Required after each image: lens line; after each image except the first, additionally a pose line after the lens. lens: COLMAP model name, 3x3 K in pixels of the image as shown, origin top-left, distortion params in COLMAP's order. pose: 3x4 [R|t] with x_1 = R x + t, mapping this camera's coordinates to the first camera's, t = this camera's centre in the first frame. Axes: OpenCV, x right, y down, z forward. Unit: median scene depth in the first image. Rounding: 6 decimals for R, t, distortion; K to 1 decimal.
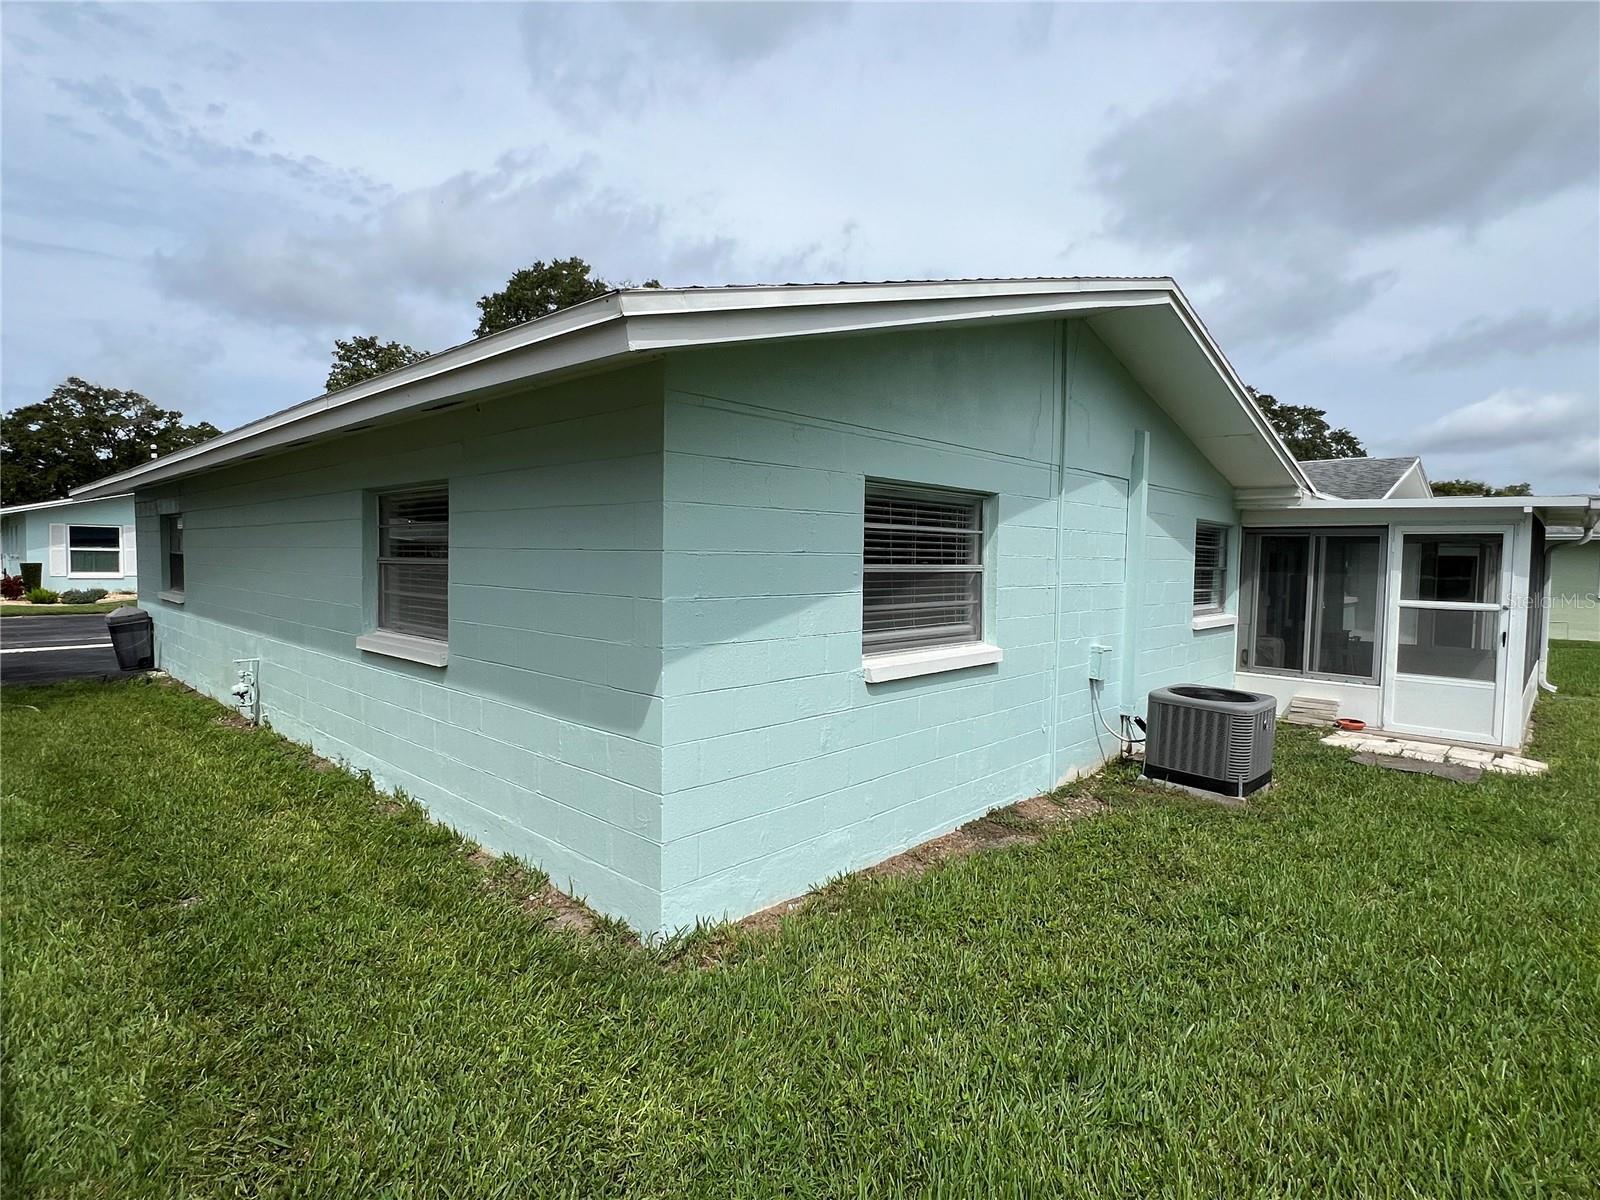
lens RADIAL K [[810.2, 0, 800.0], [0, 810.2, 600.0], [0, 0, 1]] dist [0.002203, 0.000778]
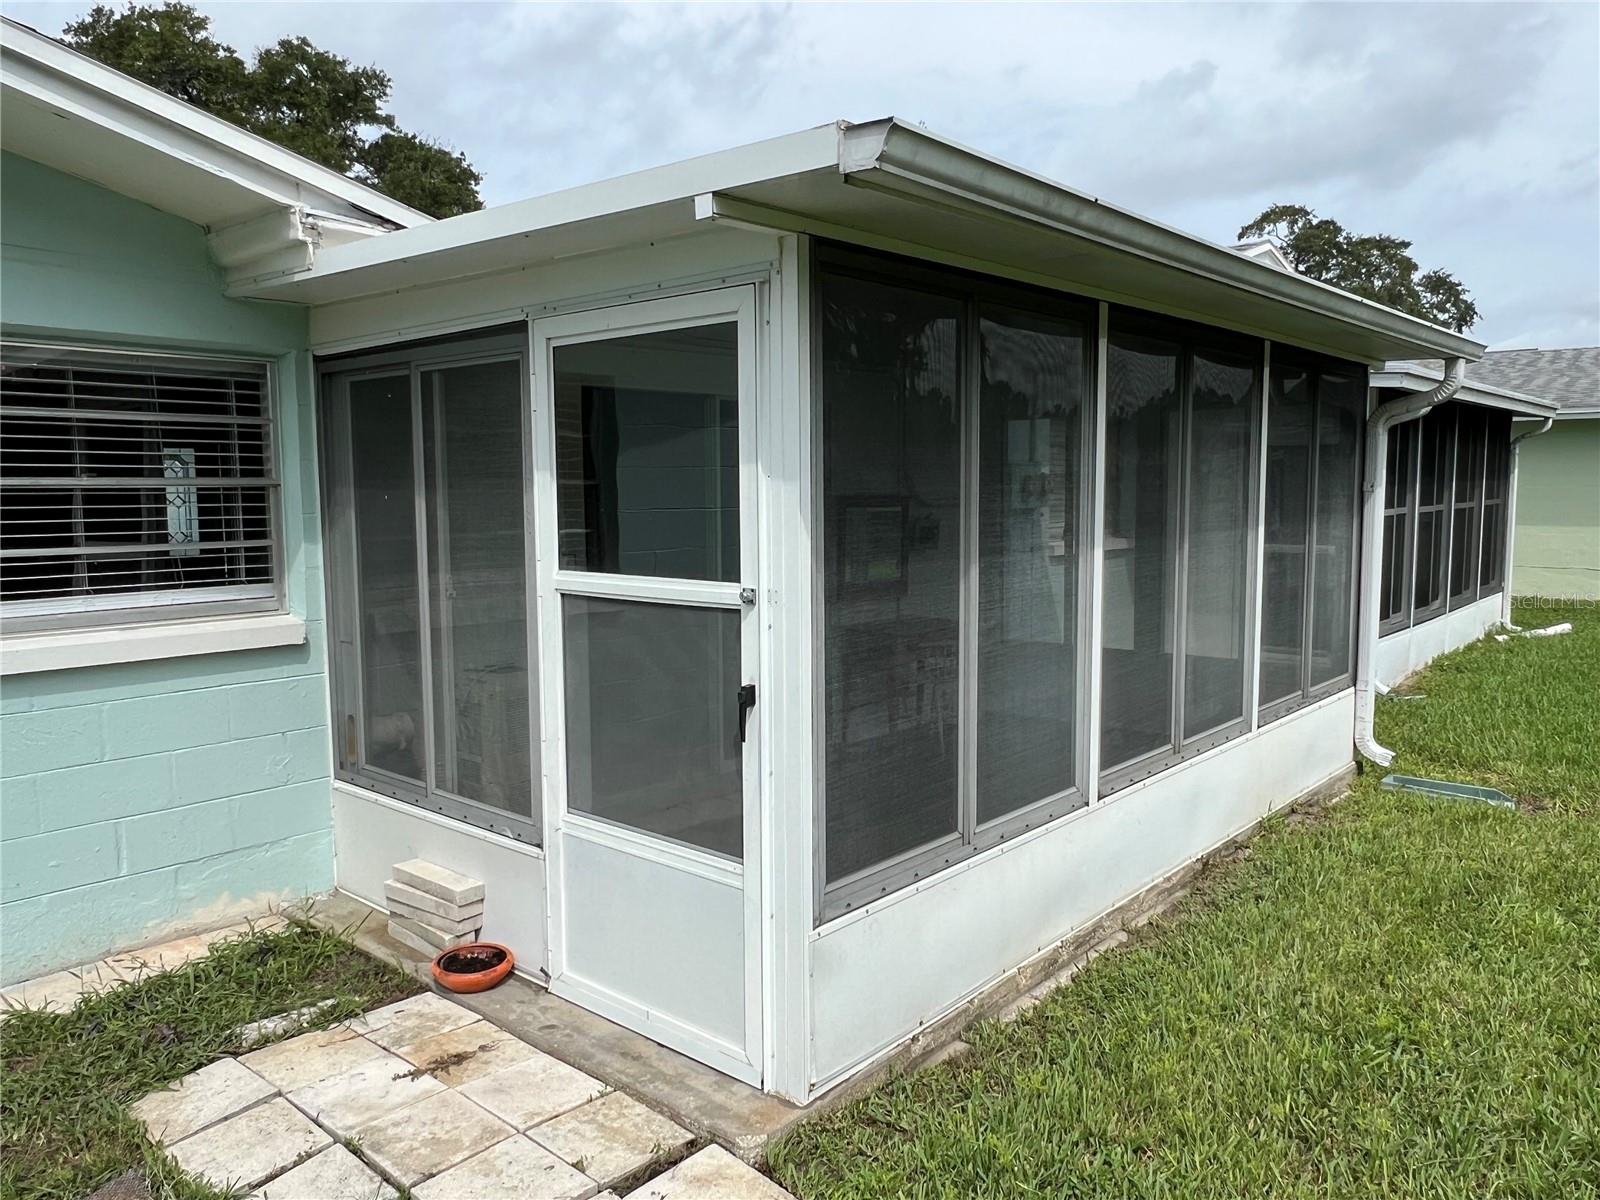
lens RADIAL K [[1129.7, 0, 800.0], [0, 1129.7, 600.0], [0, 0, 1]] dist [0.000594, 0.000461]
pose [[0.999349, -0.026912, 0.024044, 0.772352], [0.025739, 0.998524, 0.047832, -0.006274], [-0.025295, -0.047182, 0.998566, 0.548692]]
